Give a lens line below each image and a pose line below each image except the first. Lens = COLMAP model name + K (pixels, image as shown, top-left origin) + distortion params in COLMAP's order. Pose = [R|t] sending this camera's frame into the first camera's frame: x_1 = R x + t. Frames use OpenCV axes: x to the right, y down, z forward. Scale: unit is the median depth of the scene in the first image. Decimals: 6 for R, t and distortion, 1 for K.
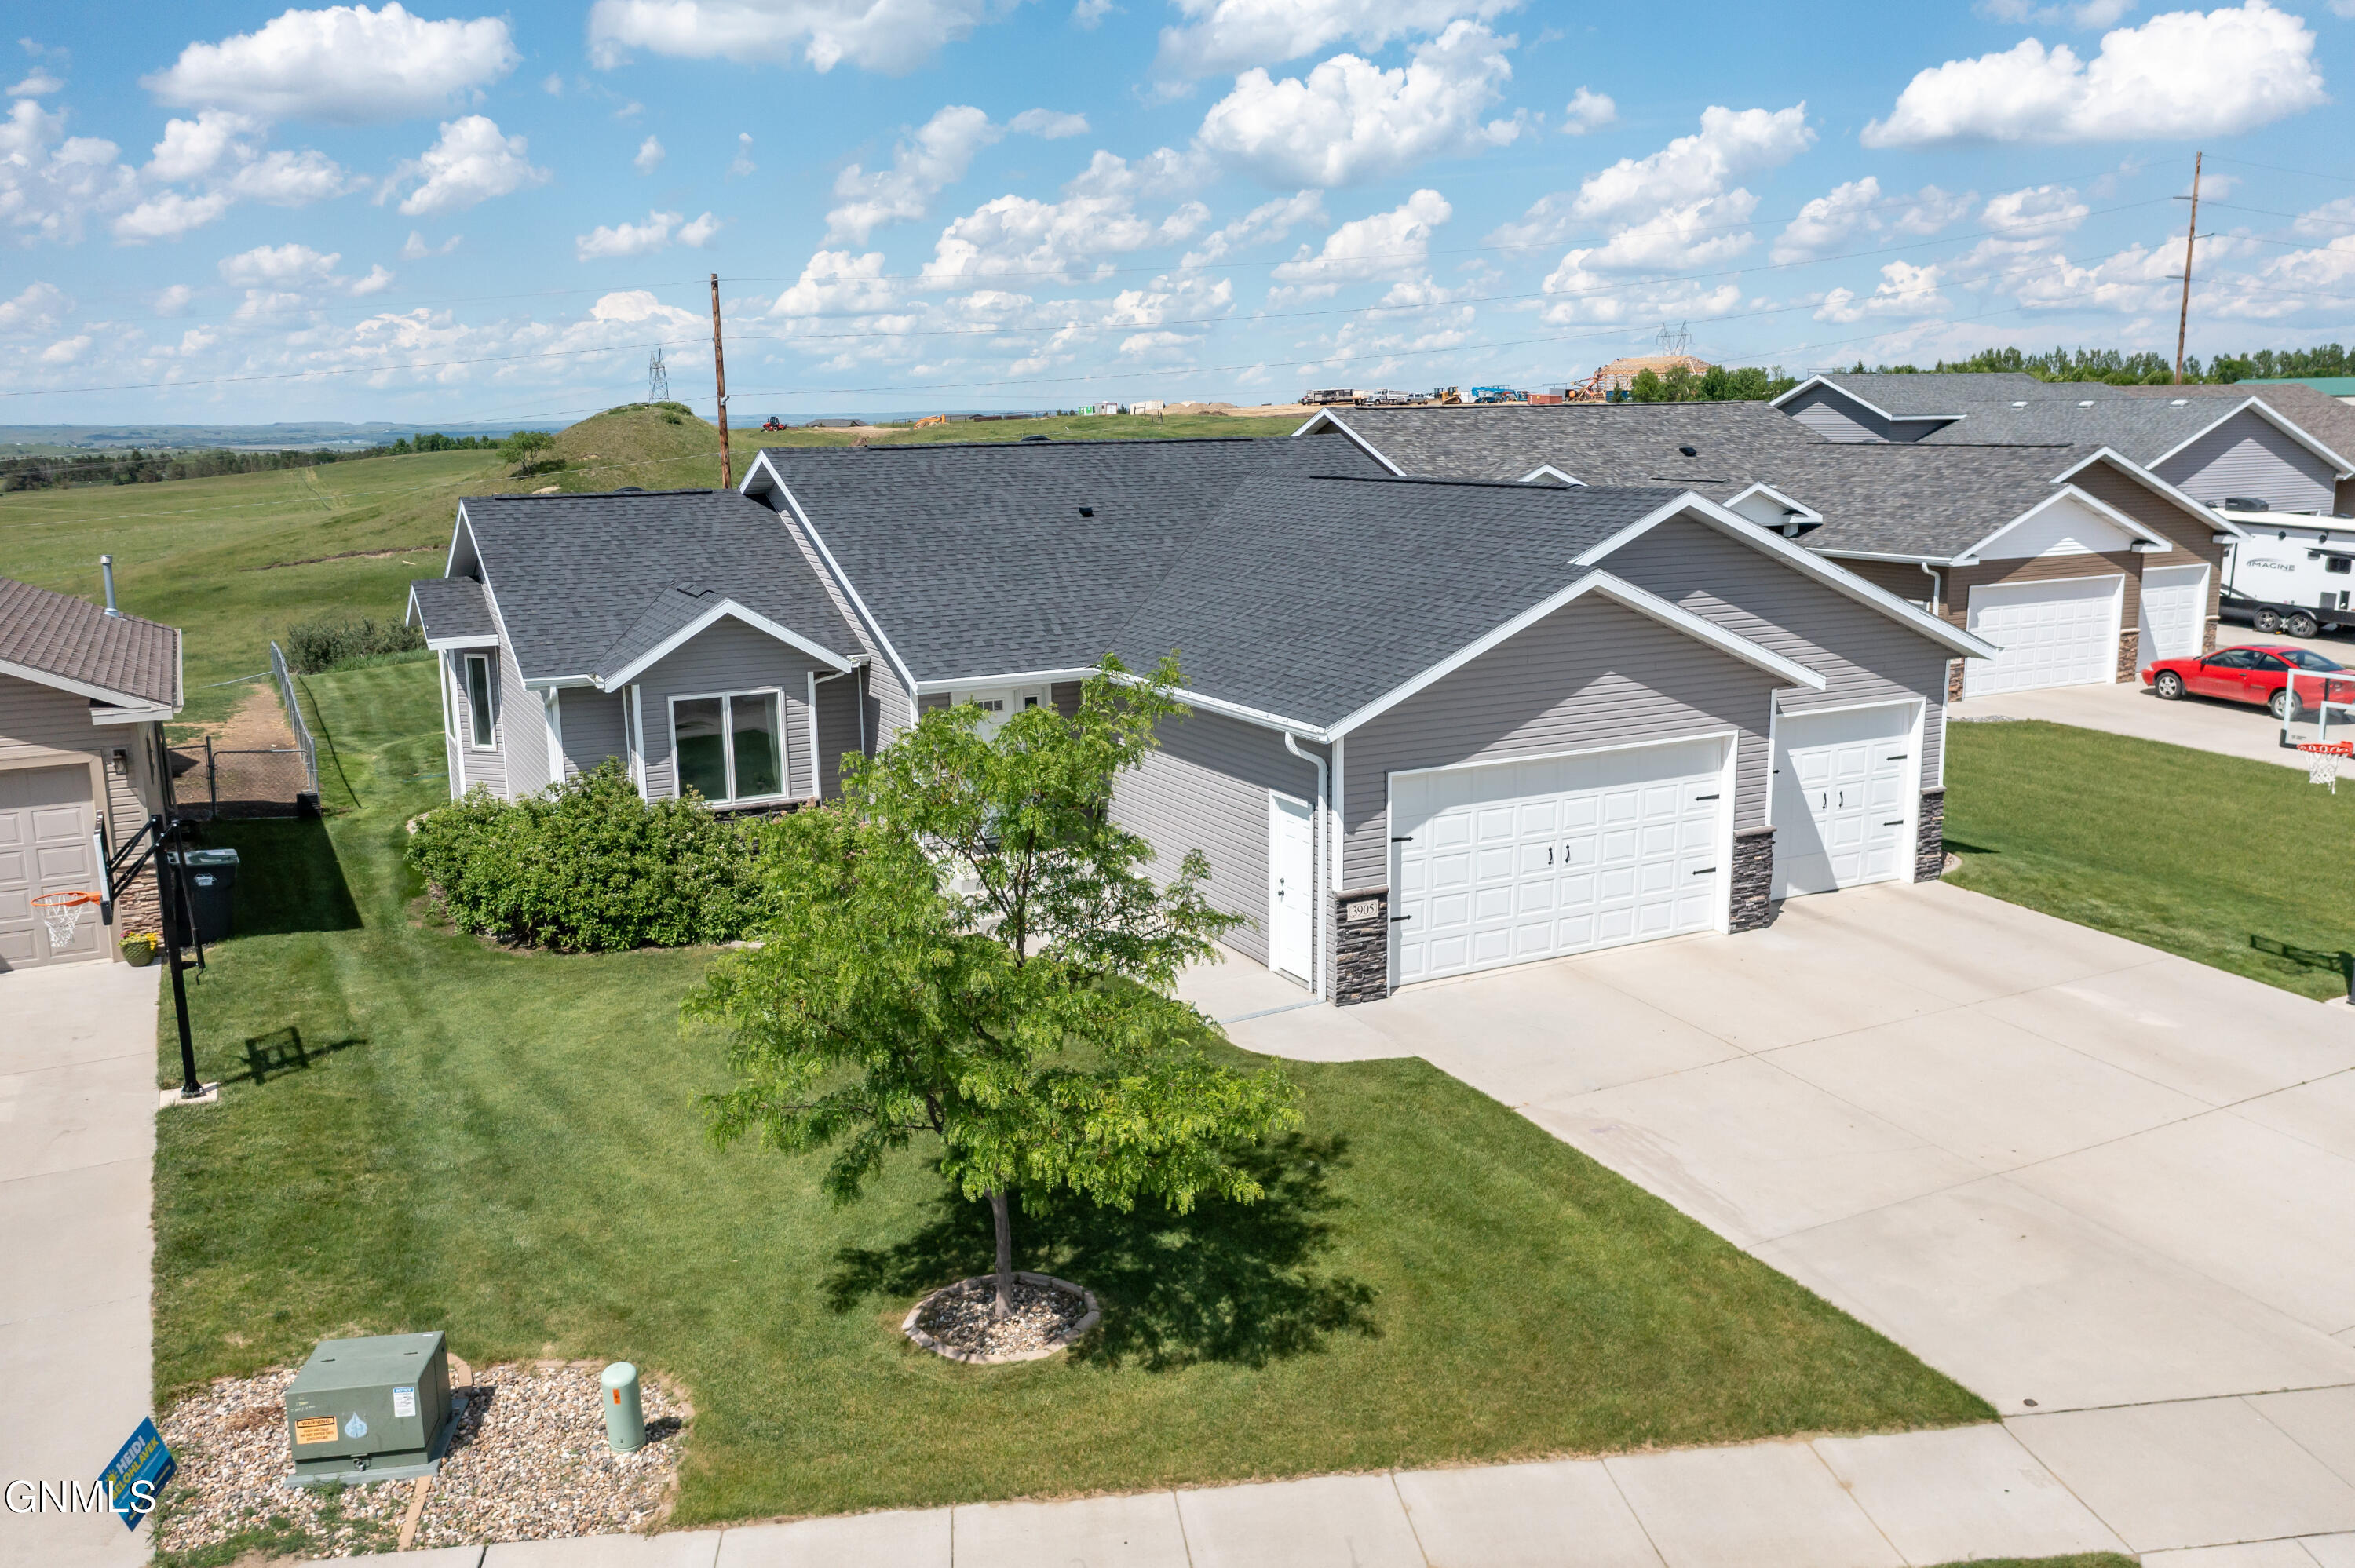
lens RADIAL K [[1856.2, 0, 1179.2], [0, 1856.2, 789.6], [0, 0, 1]] dist [-0.003140, 0.001770]
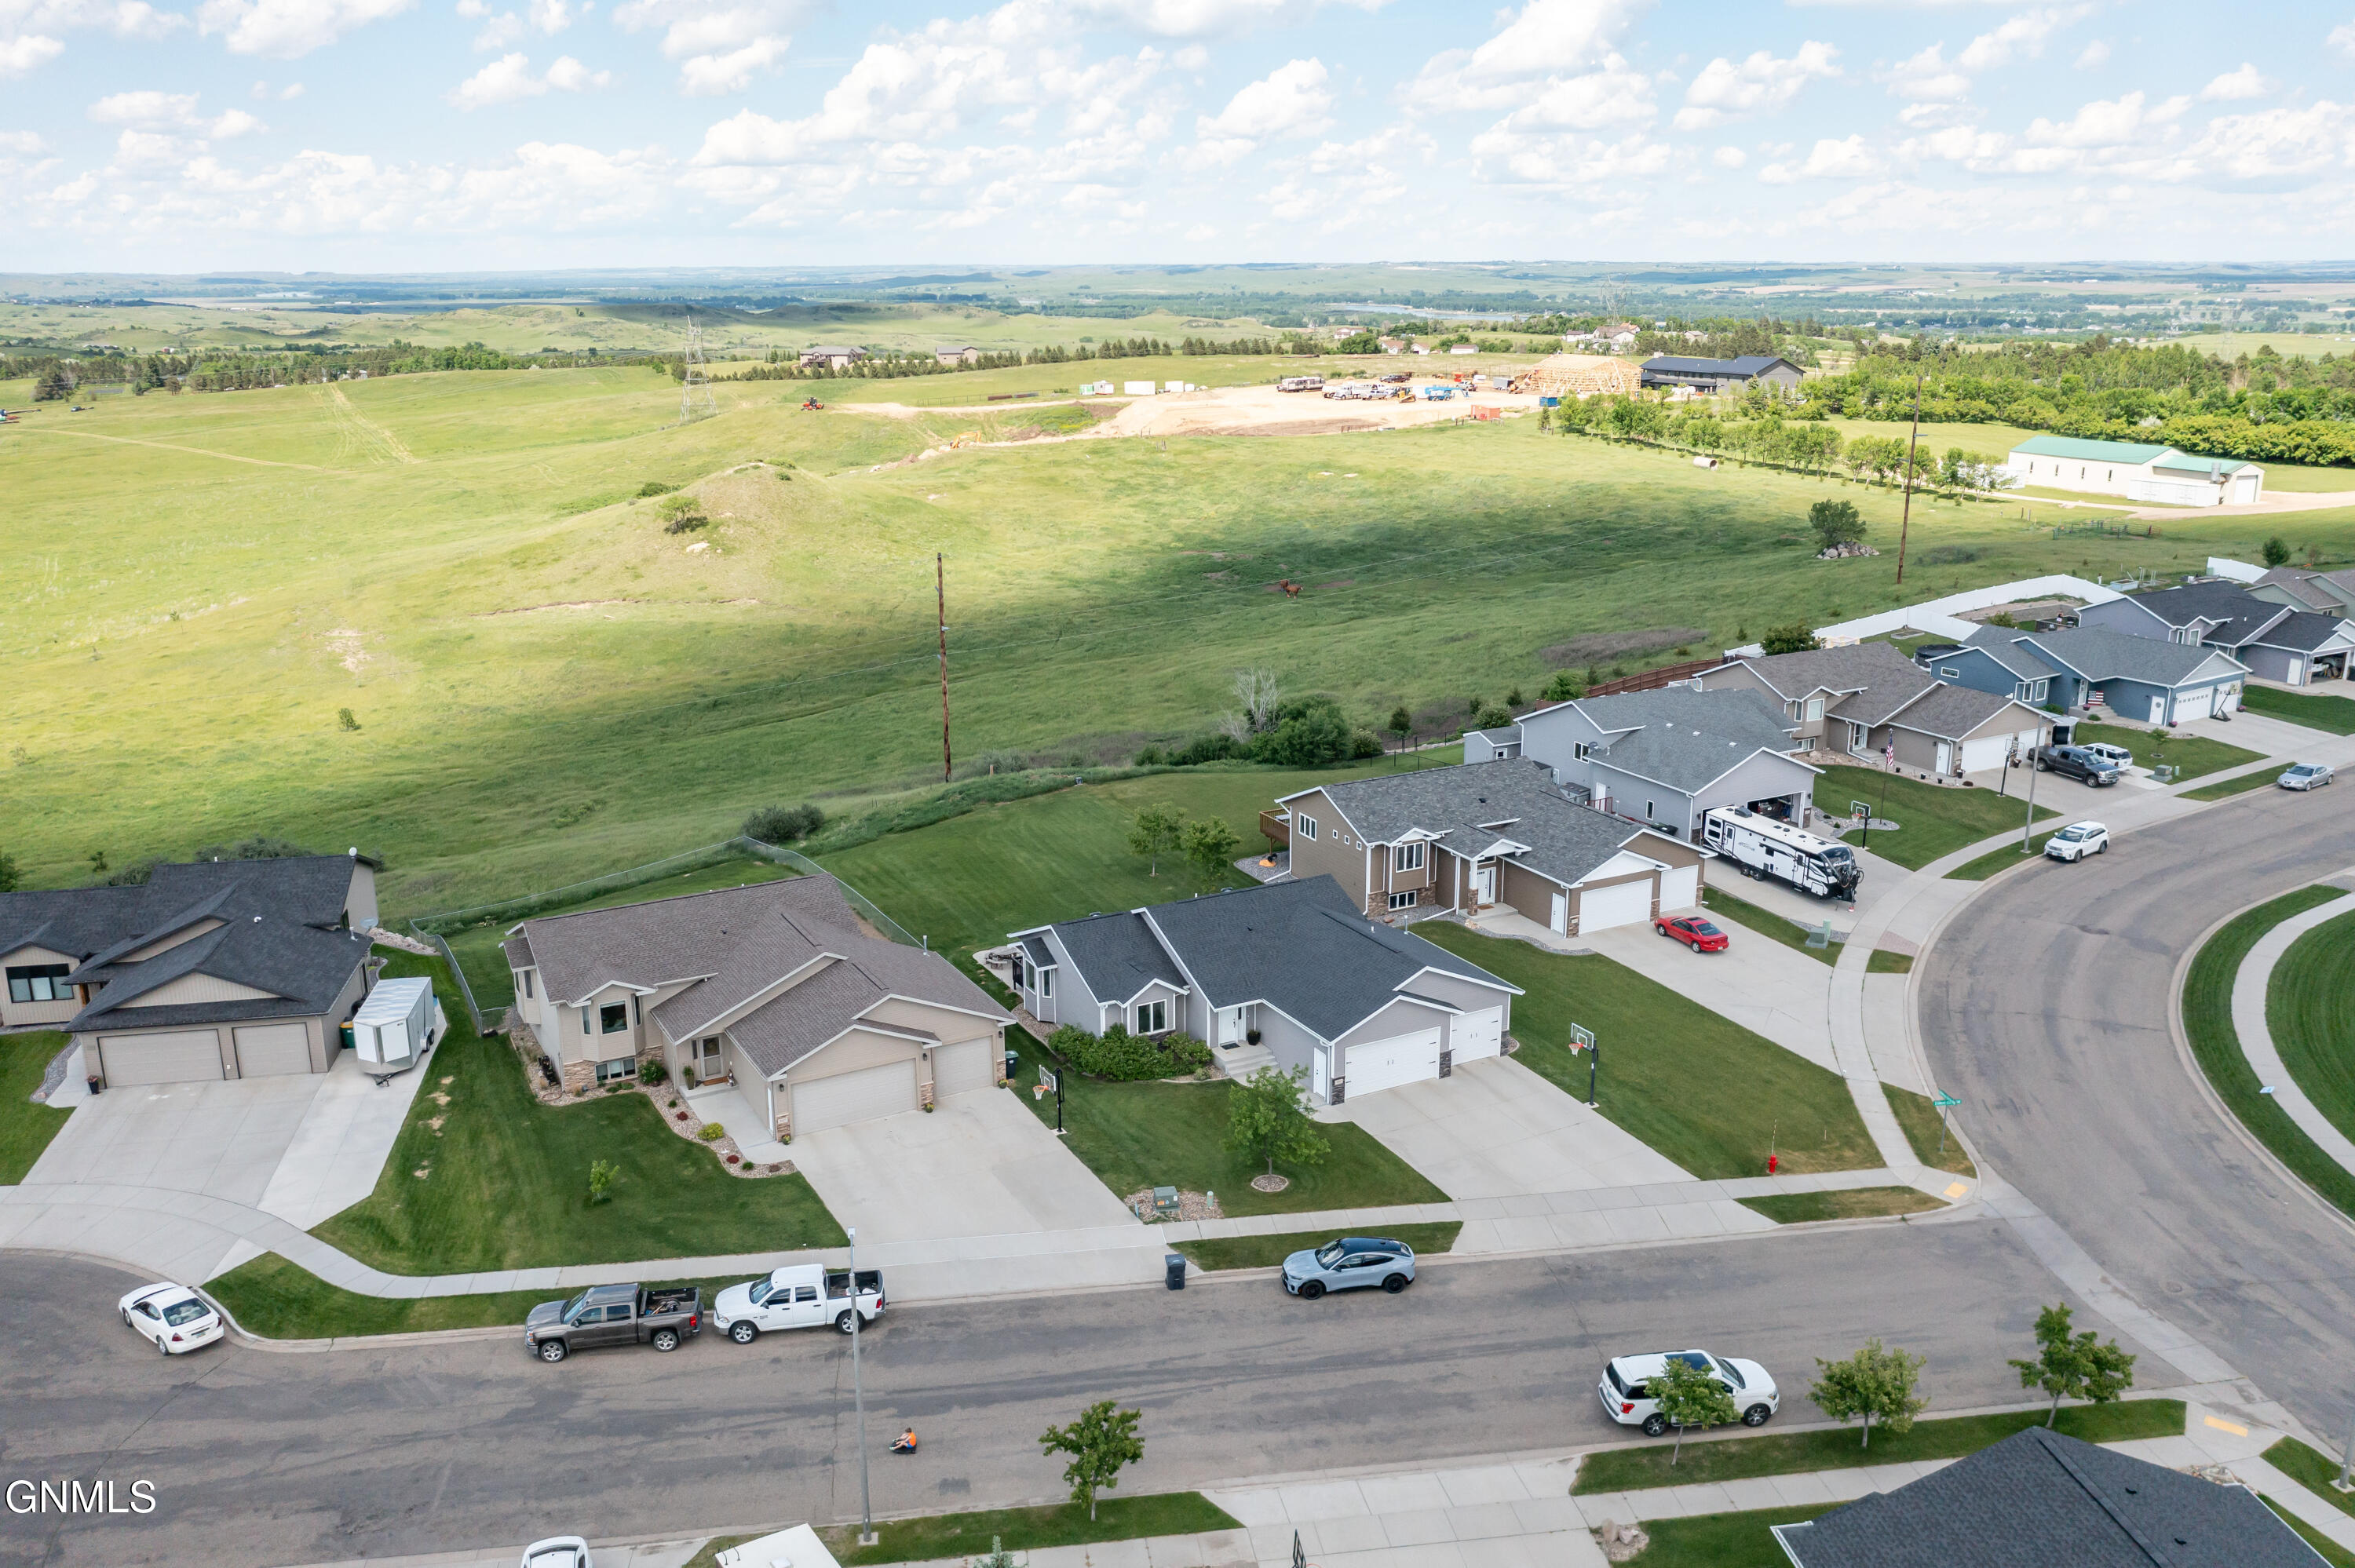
lens RADIAL K [[1865.5, 0, 1177.5], [0, 1865.5, 784.0], [0, 0, 1]] dist [-0.010915, 0.010231]
pose [[0.999787, 0.004403, 0.020177, -0.307296], [-0.005802, 0.997546, 0.069779, -0.790341], [-0.019820, -0.069881, 0.997358, -2.731720]]
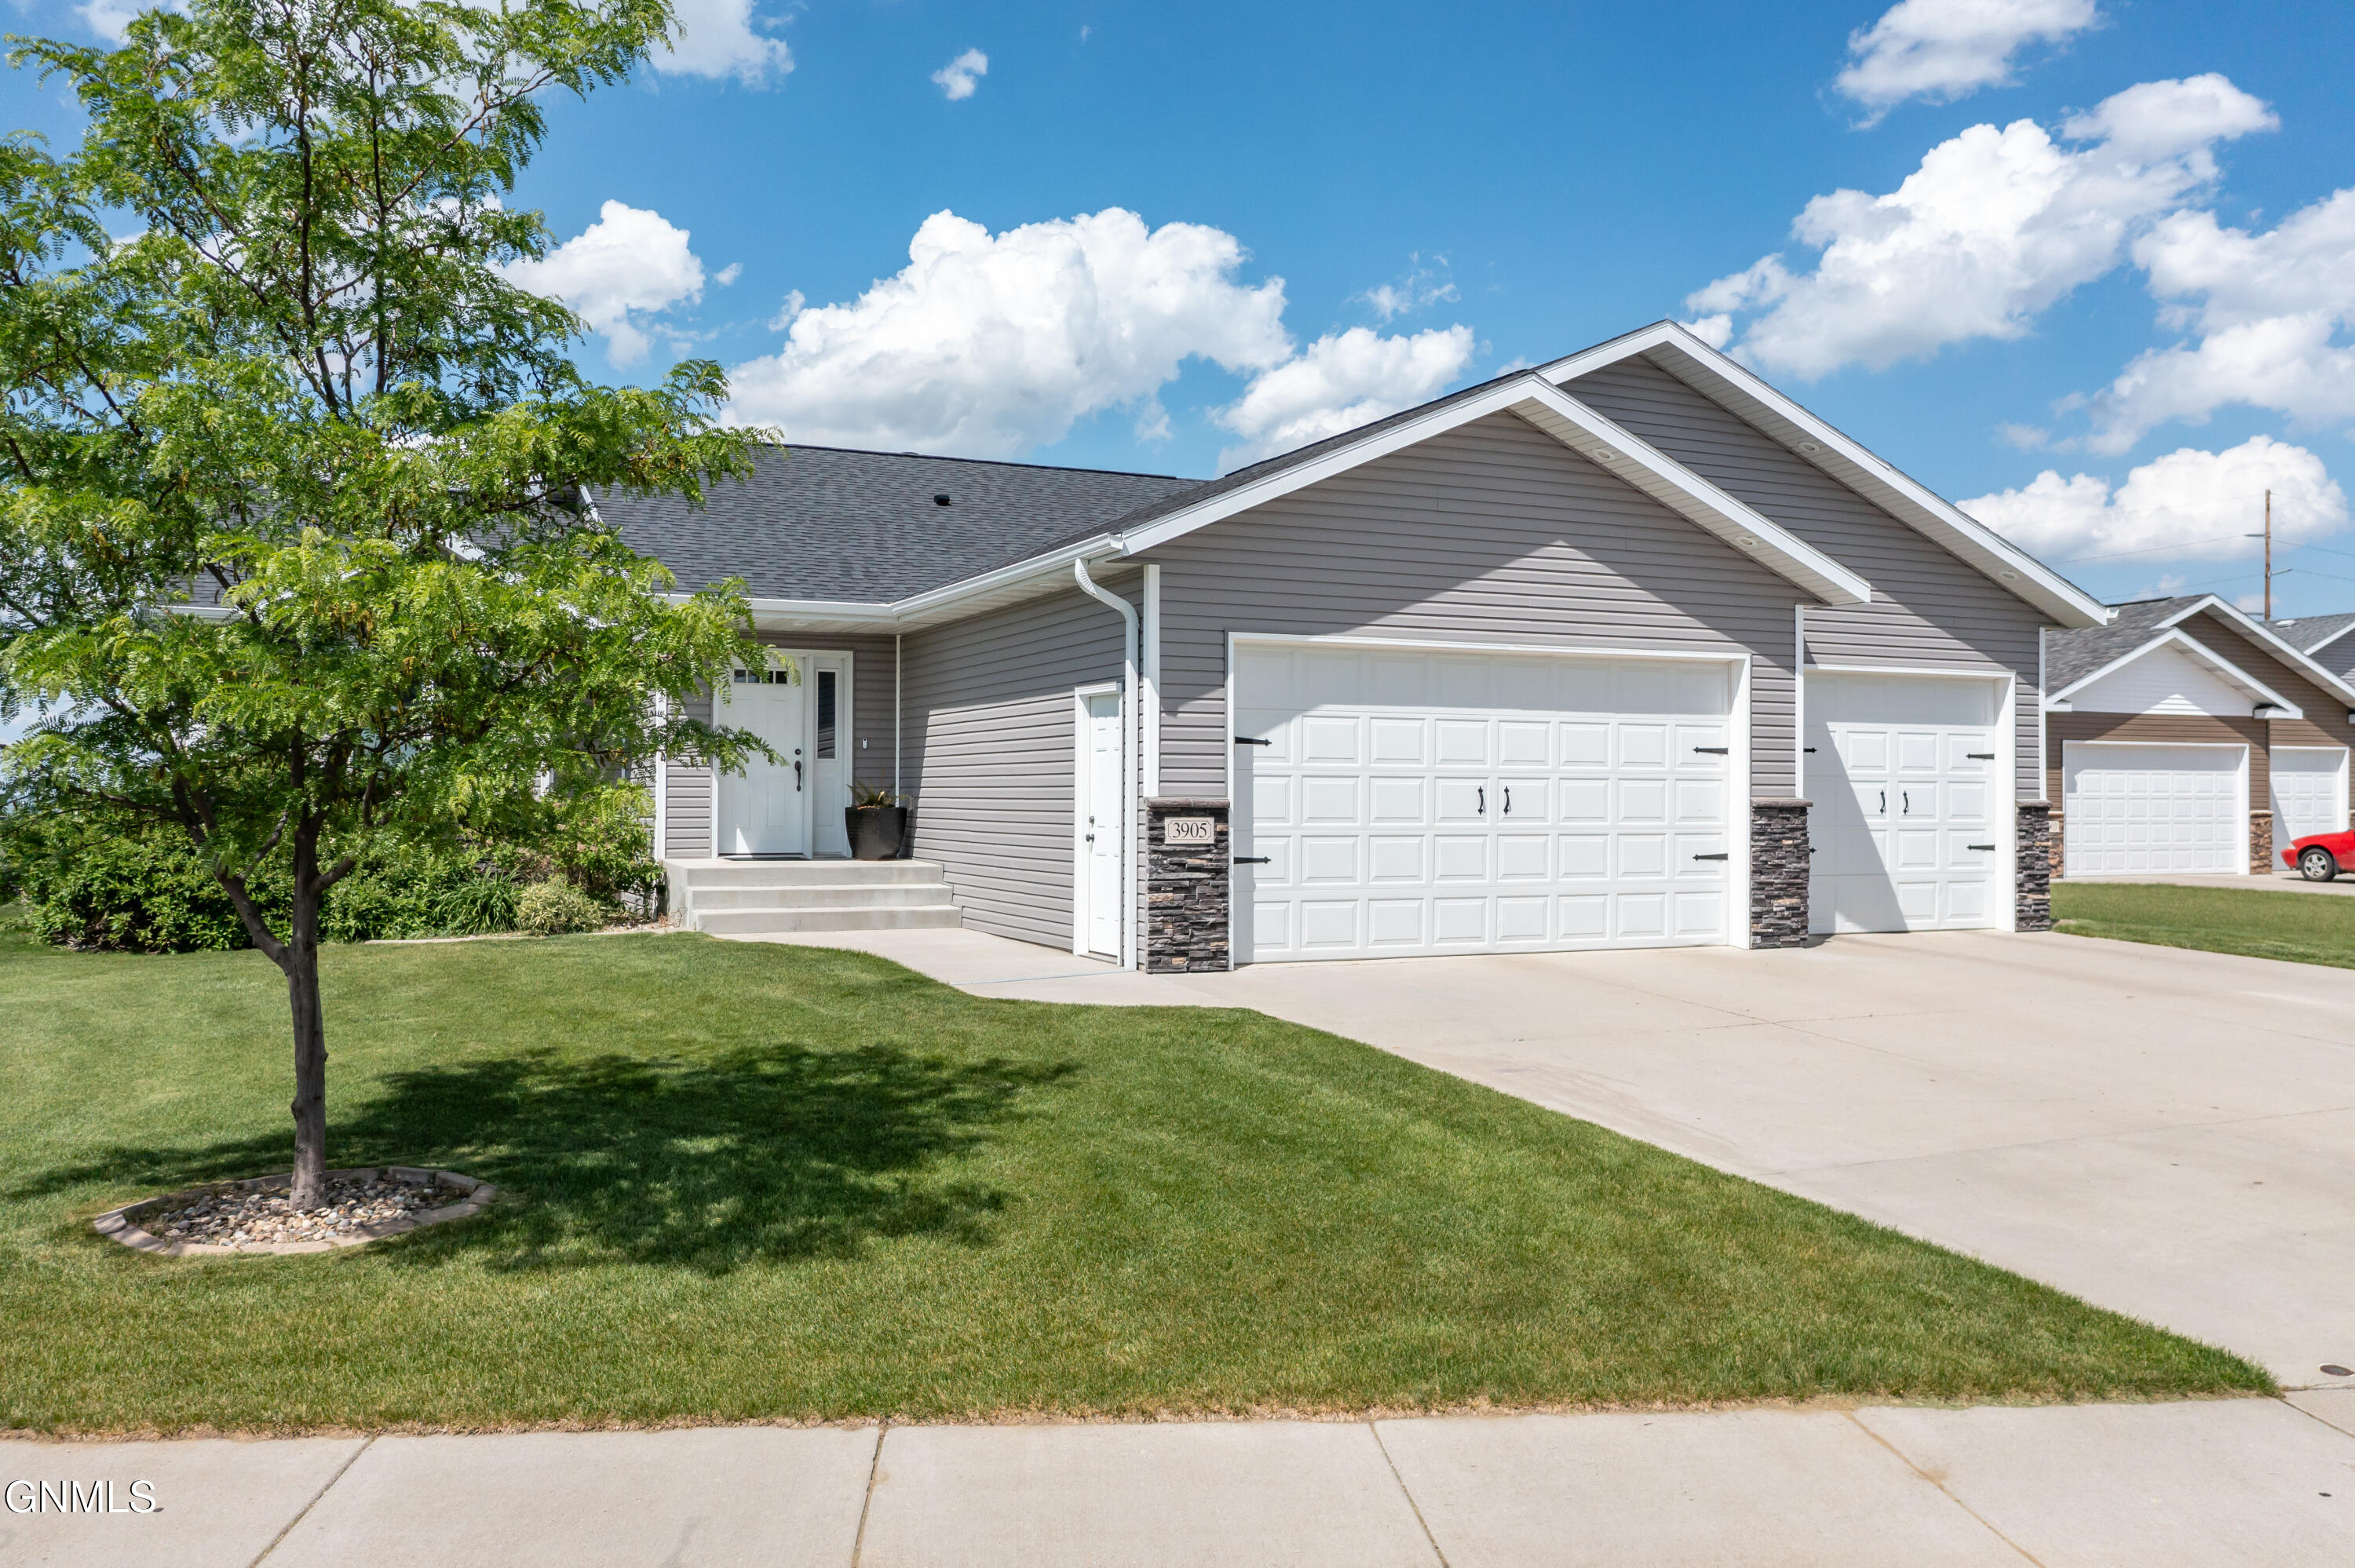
lens RADIAL K [[1854.3, 0, 1171.9], [0, 1854.3, 791.2], [0, 0, 1]] dist [-0.001703, 0.000851]
pose [[0.998818, 0.016214, -0.045813, 0.114842], [-0.025280, 0.978461, -0.204876, 0.177078], [0.041504, 0.205792, 0.977715, 0.309554]]
